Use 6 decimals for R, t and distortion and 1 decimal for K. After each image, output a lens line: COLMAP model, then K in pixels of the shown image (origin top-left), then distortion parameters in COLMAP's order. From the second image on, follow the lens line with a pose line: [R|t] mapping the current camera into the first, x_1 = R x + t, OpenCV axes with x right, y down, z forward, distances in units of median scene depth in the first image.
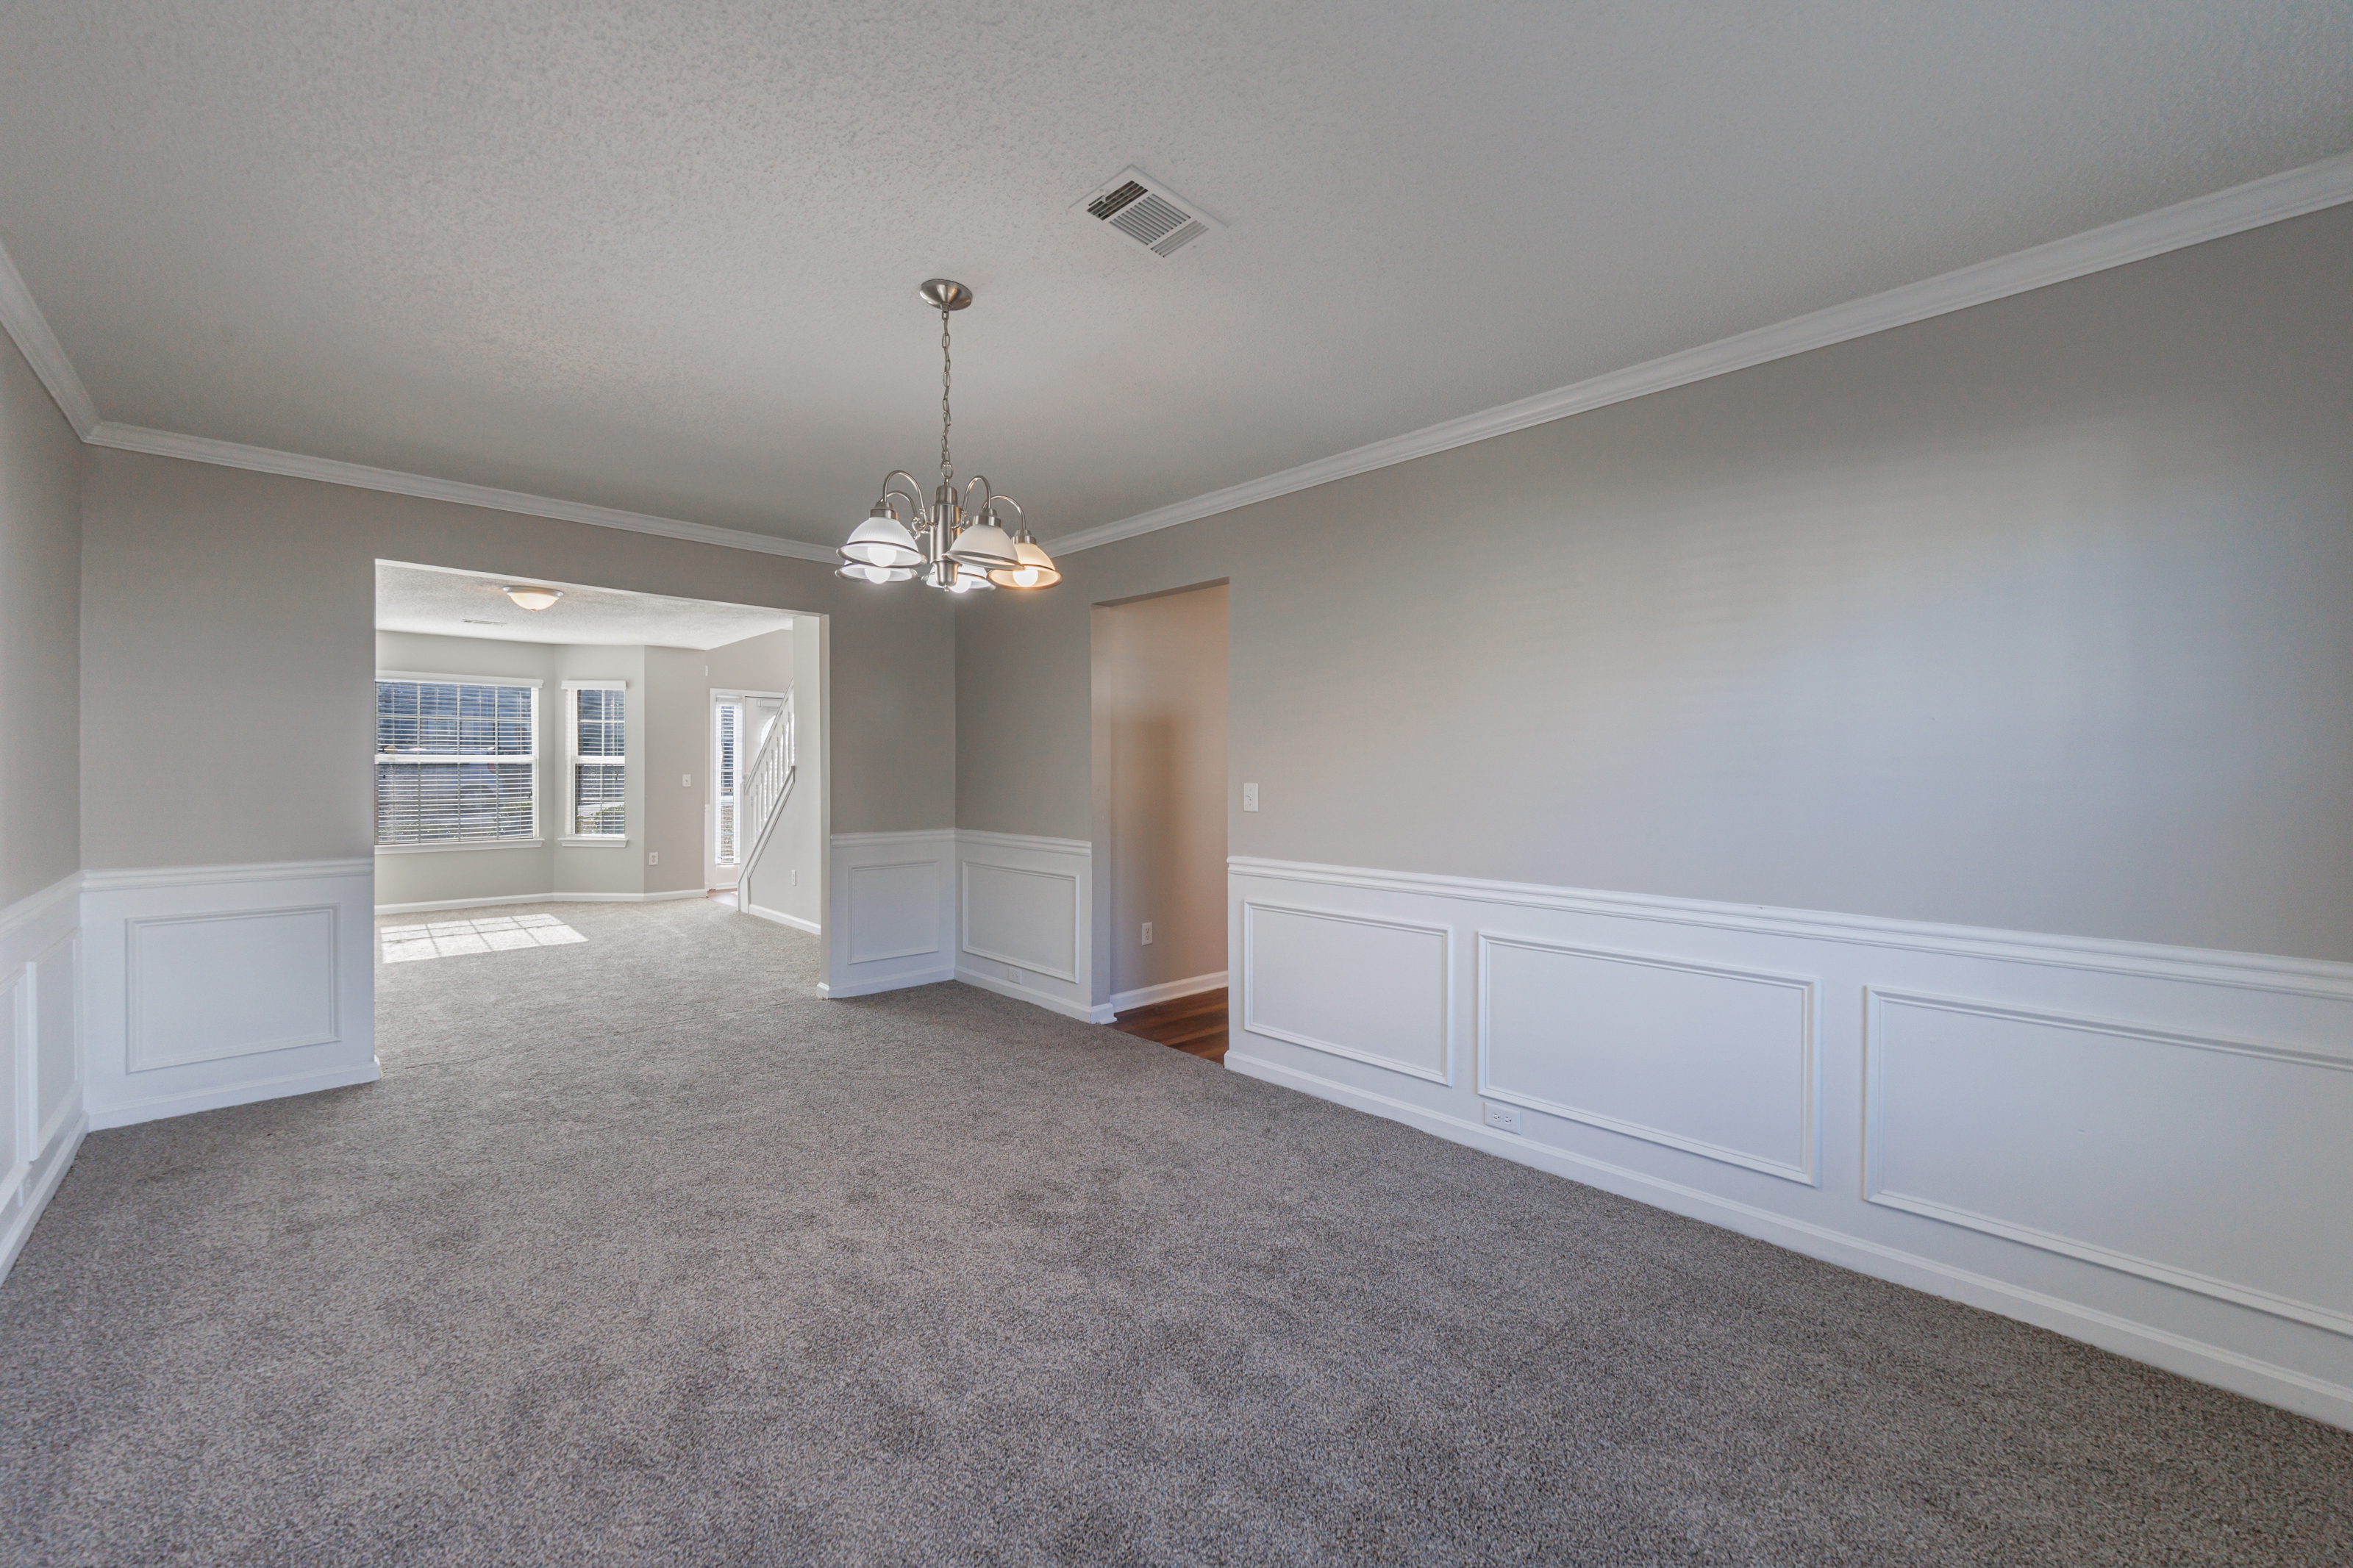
lens RADIAL K [[941.2, 0, 1176.5], [0, 941.2, 784.0], [0, 0, 1]] dist [-0.000012, 0.000043]
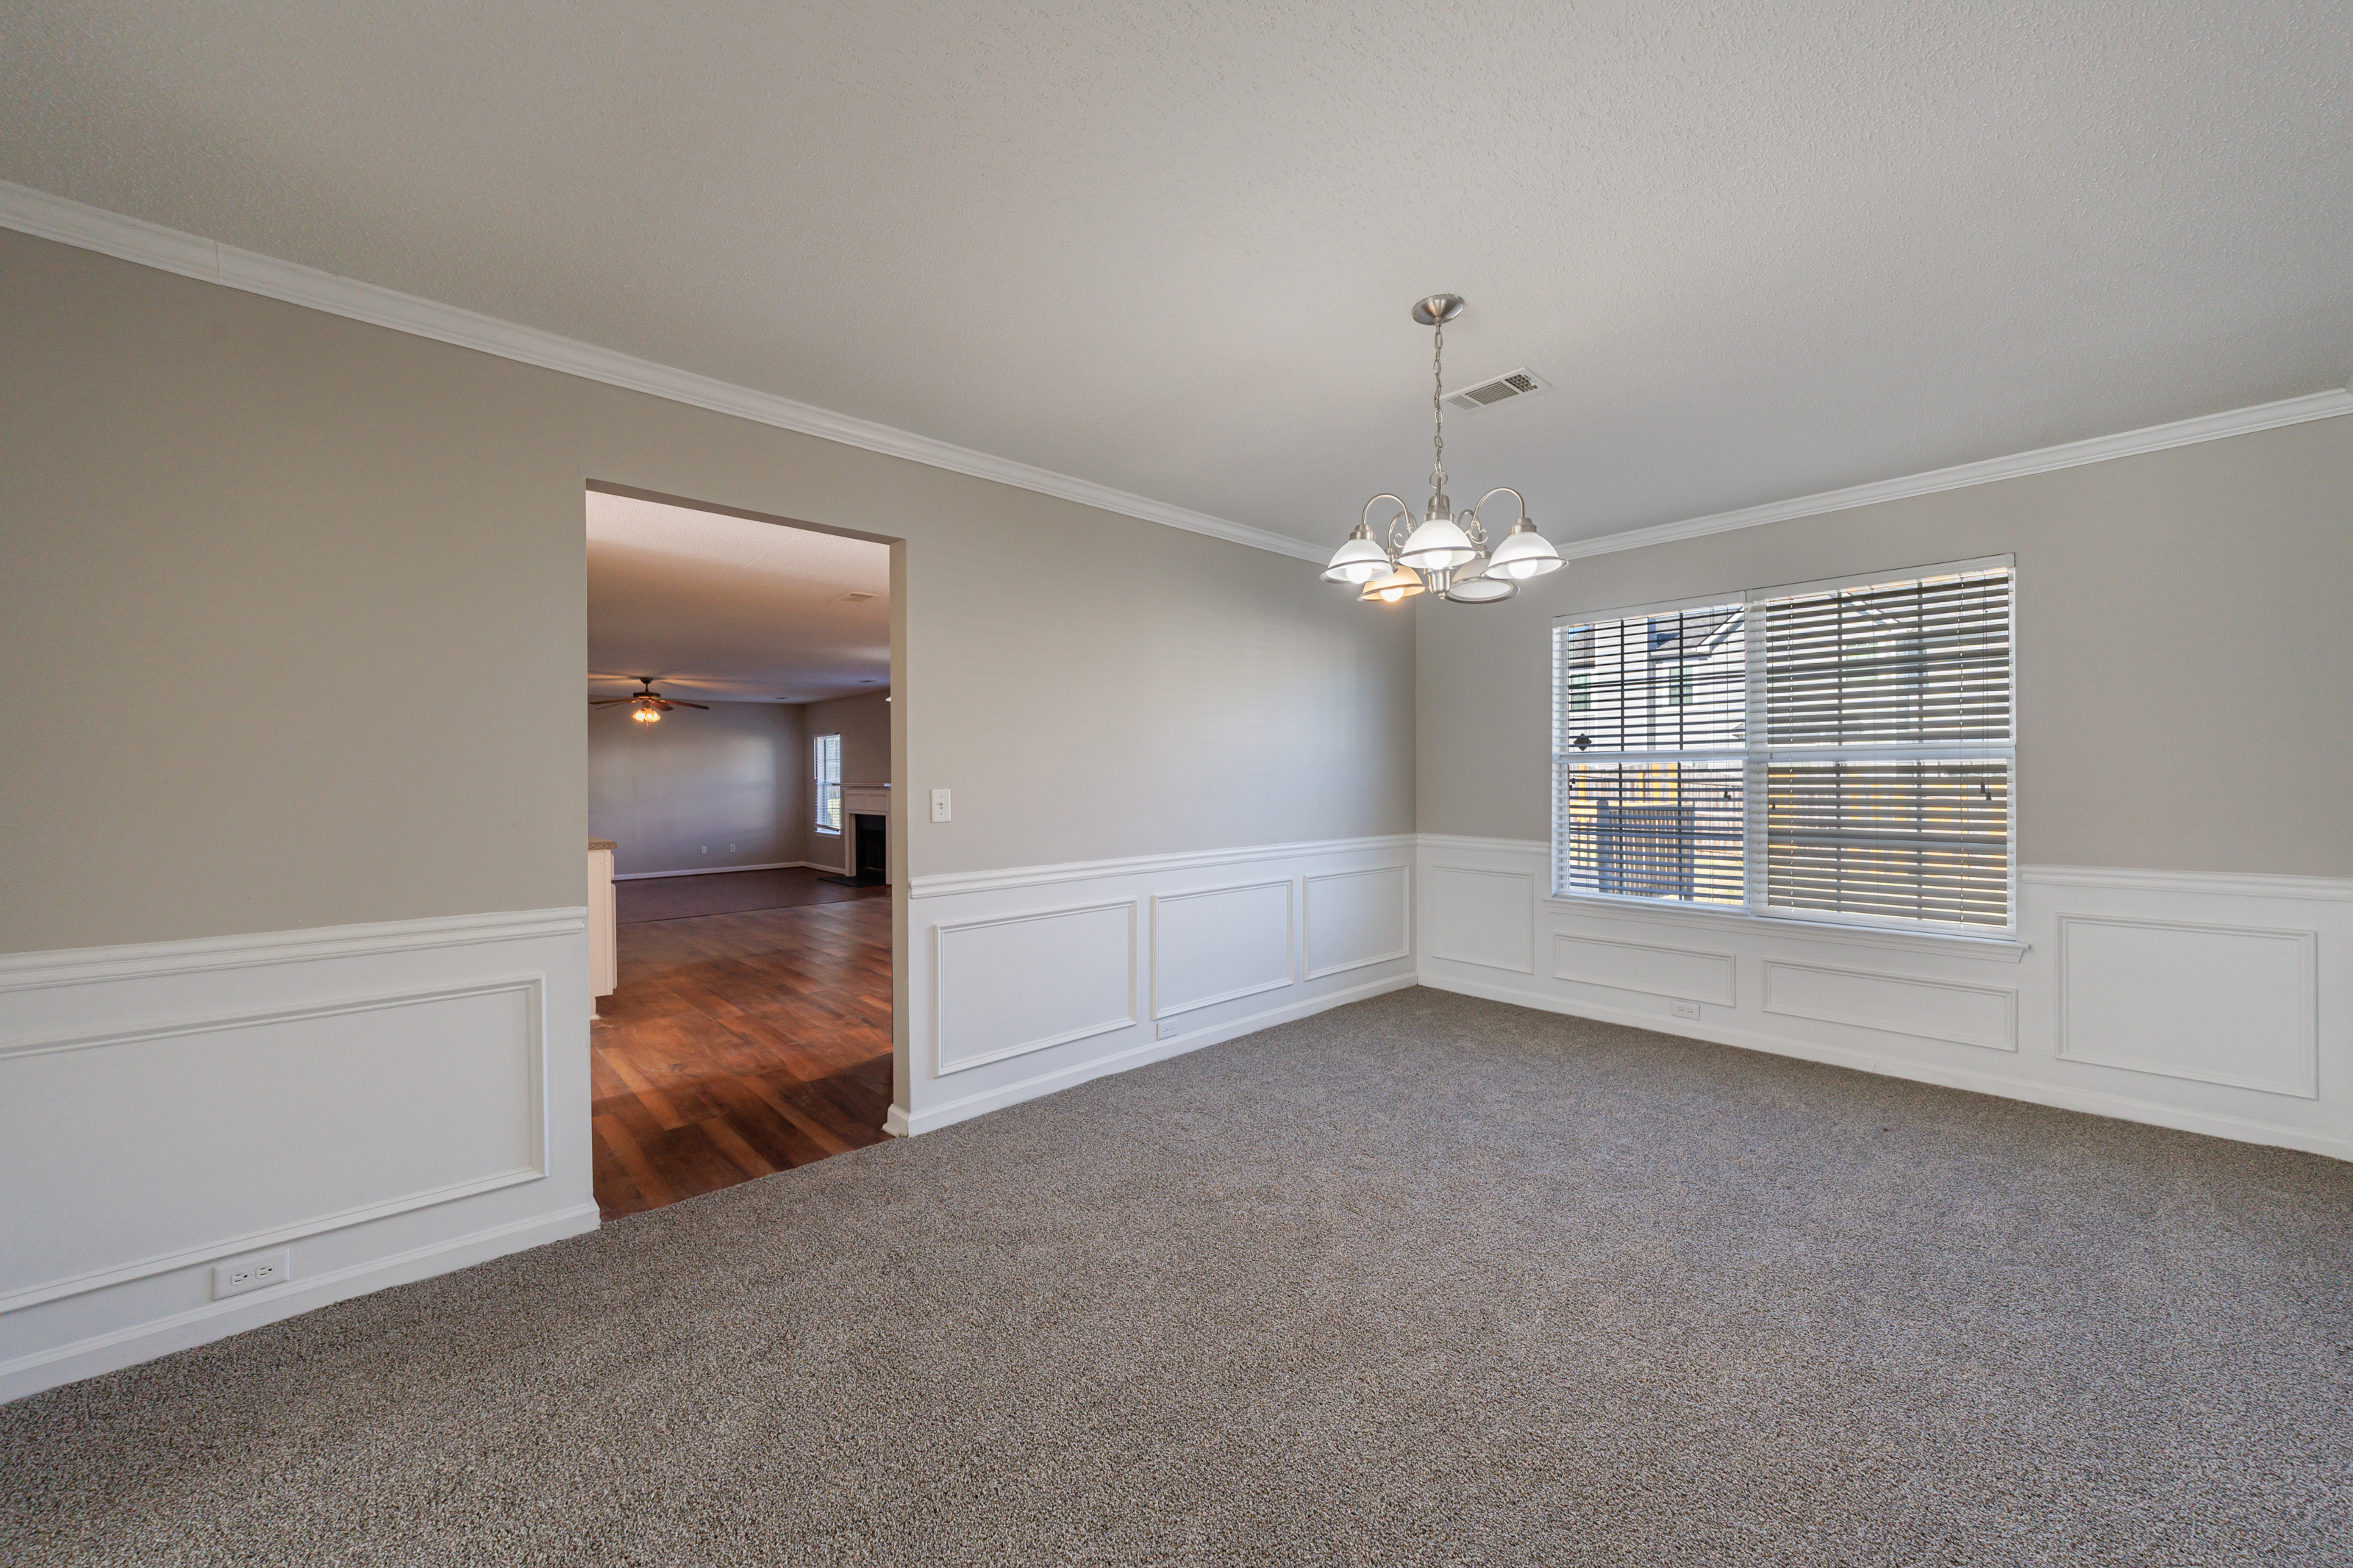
lens RADIAL K [[872.4, 0, 1179.2], [0, 872.4, 779.4], [0, 0, 1]] dist [-0.005988, -0.000160]
pose [[0.006458, -0.010511, 0.999924, -0.786967], [0.018099, 0.999782, 0.010392, -0.014368], [-0.999815, 0.018031, 0.006647, 0.844572]]
